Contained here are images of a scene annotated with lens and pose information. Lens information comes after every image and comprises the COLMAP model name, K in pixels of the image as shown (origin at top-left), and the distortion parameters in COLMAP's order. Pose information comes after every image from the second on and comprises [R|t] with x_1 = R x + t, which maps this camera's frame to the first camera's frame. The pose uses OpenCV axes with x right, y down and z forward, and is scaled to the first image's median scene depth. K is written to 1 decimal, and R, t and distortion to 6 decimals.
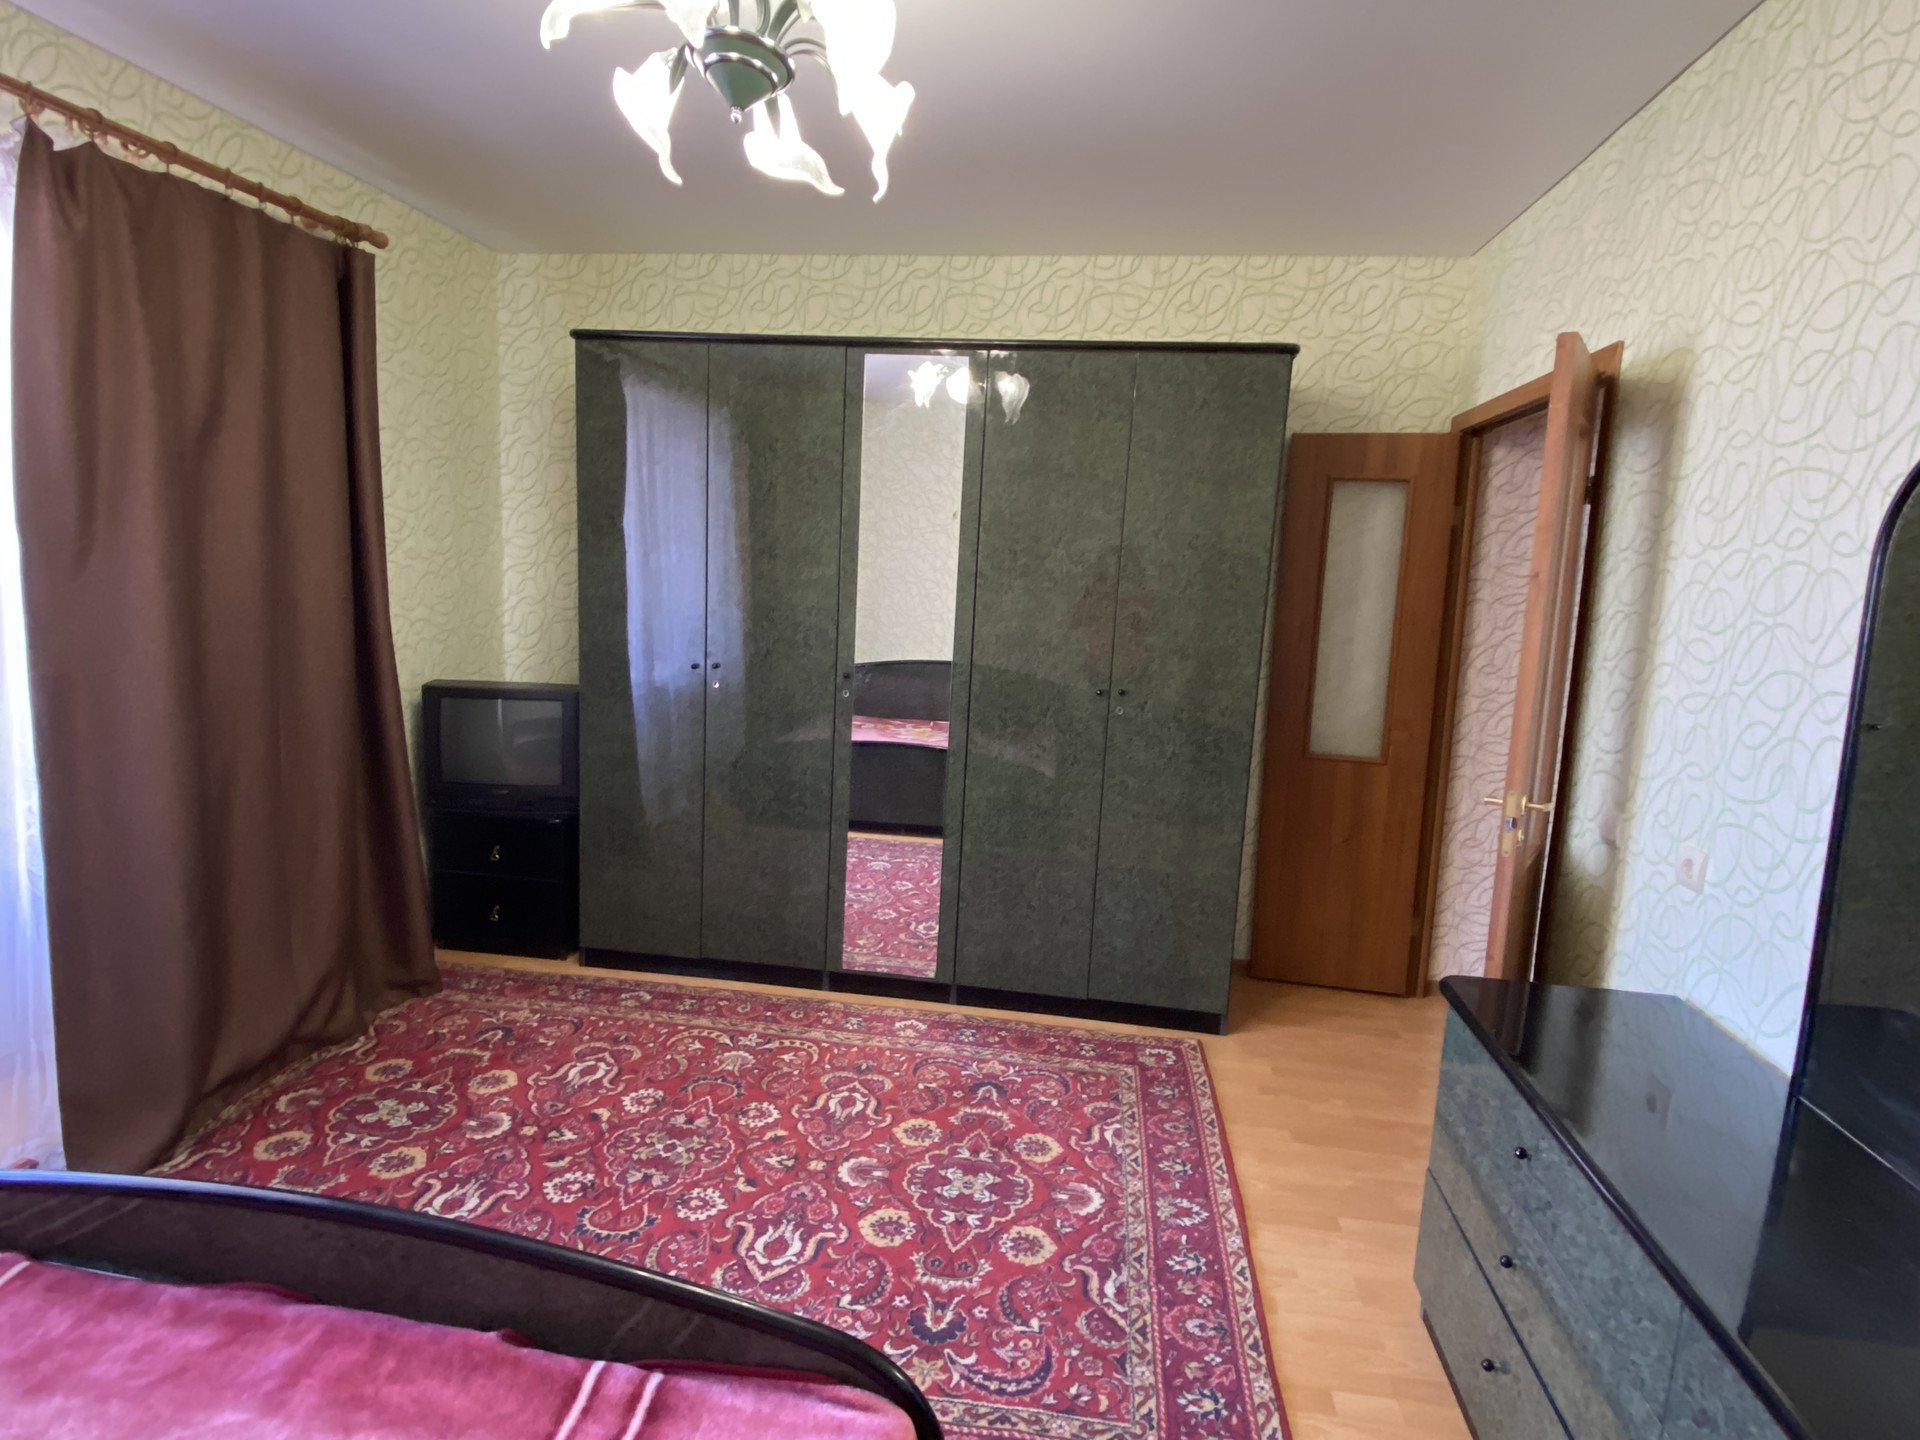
lens RADIAL K [[1039.1, 0, 958.6], [0, 1039.1, 716.9], [0, 0, 1]] dist [0.001754, -0.000569]
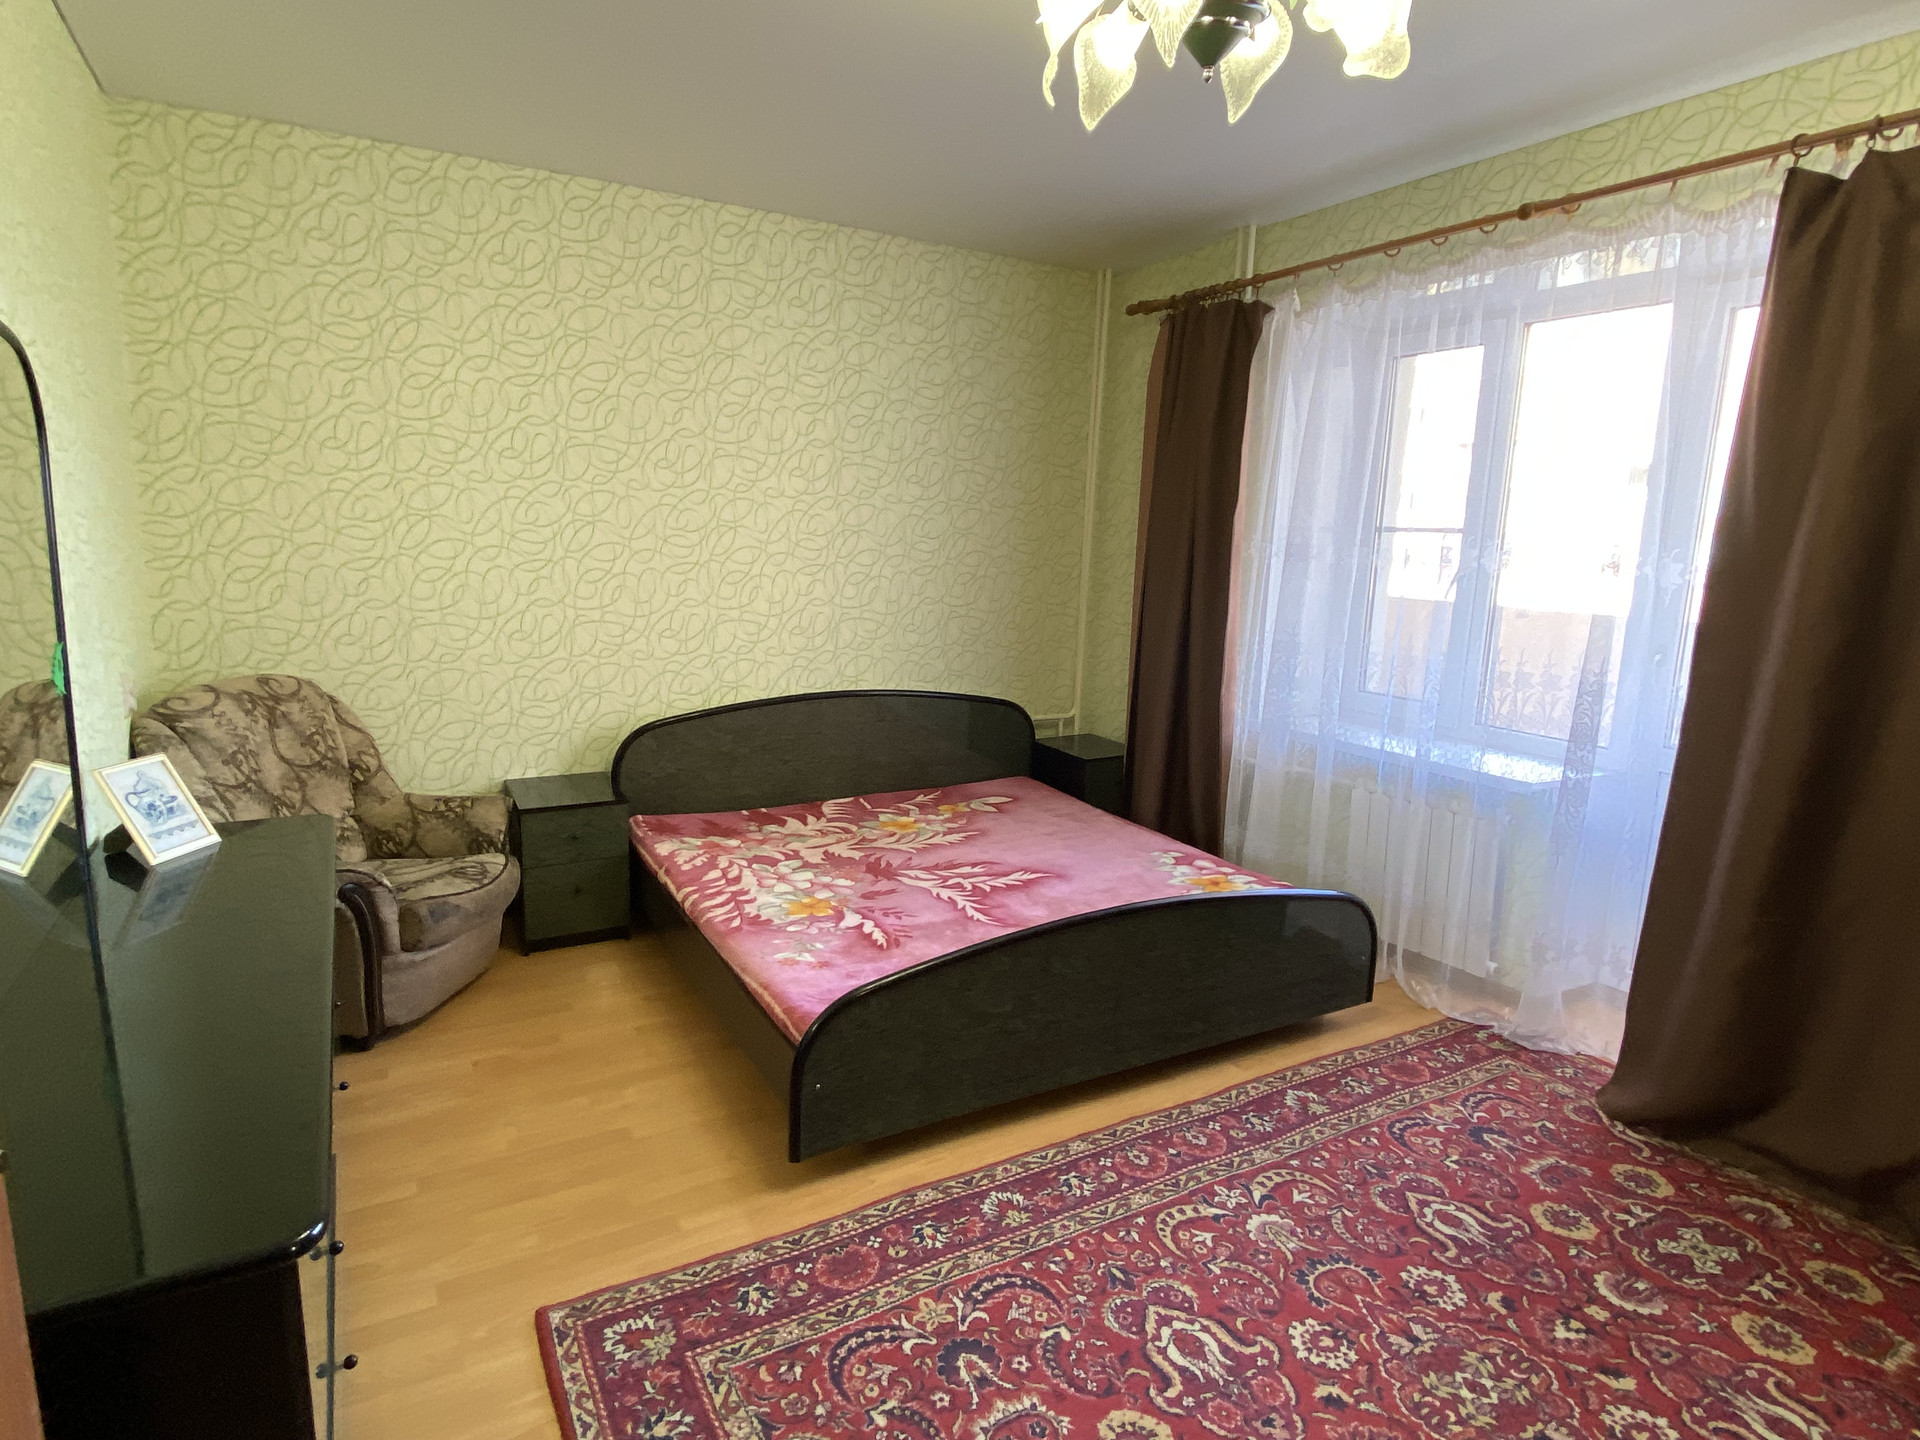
lens RADIAL K [[1039.1, 0, 956.9], [0, 1039.1, 723.8], [0, 0, 1]] dist [0.001754, -0.000569]
pose [[-0.781876, 0.047487, -0.621623, 0.524289], [-0.153901, 0.951534, 0.266265, -0.182101], [0.604139, 0.303855, -0.736674, 1.503037]]
